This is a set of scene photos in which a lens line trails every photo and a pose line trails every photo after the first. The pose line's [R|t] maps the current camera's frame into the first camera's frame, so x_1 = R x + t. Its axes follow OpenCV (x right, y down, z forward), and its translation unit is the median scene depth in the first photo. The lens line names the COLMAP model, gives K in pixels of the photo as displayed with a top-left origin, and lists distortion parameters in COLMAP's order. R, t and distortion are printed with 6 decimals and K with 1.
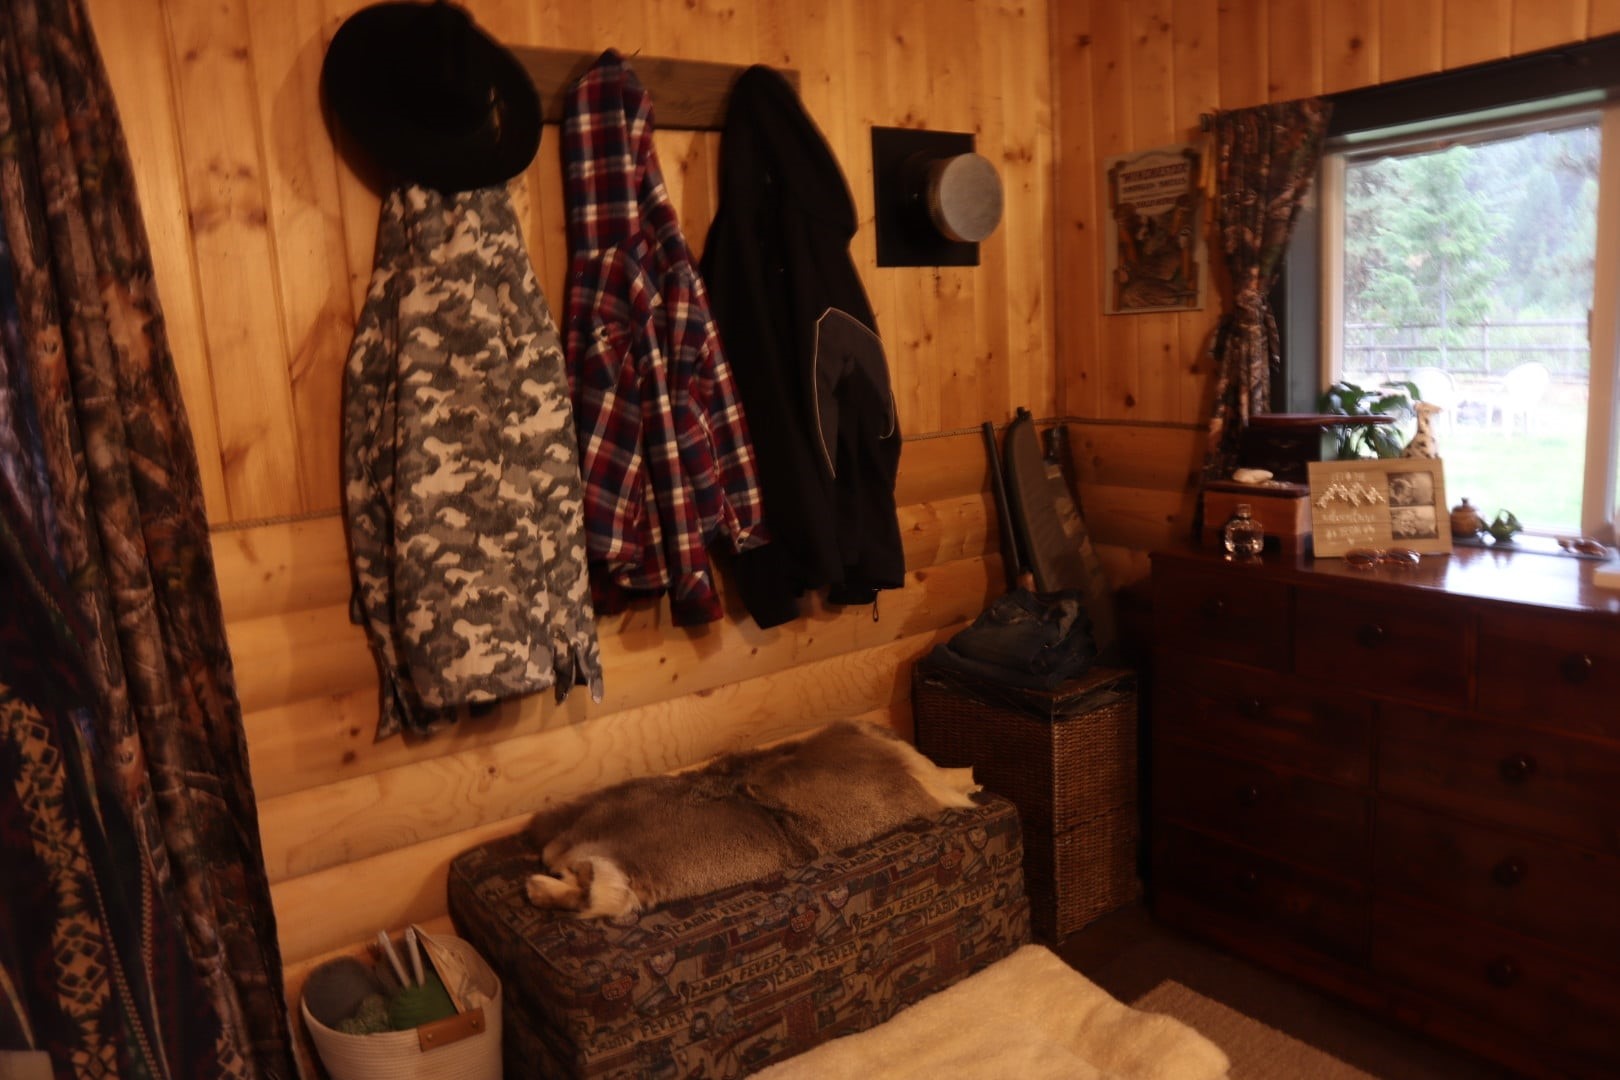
lens RADIAL K [[1120.8, 0, 815.6], [0, 1120.8, 541.8], [0, 0, 1]] dist [-0.128977, 0.082360]
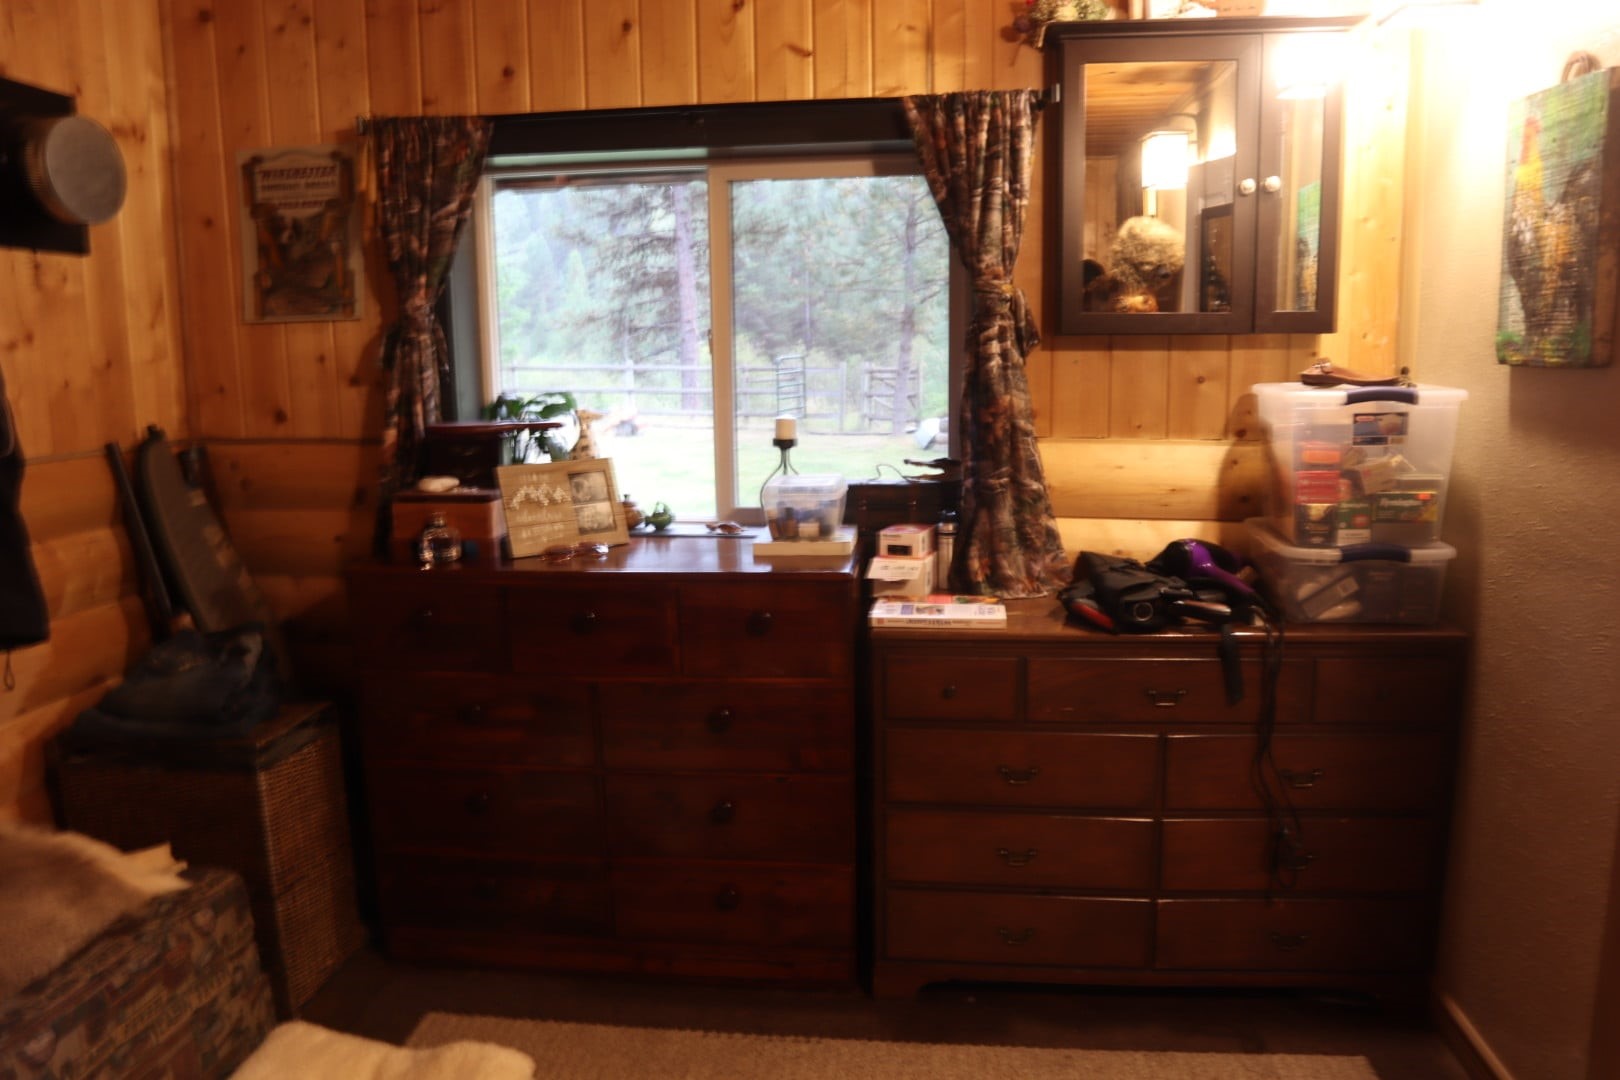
lens RADIAL K [[1120.8, 0, 815.6], [0, 1120.8, 541.8], [0, 0, 1]] dist [-0.128977, 0.082360]
pose [[0.679873, -0.071164, 0.729869, -0.099057], [0.099902, 0.994989, 0.003954, 0.021019], [-0.726494, 0.070227, 0.683575, 0.072133]]
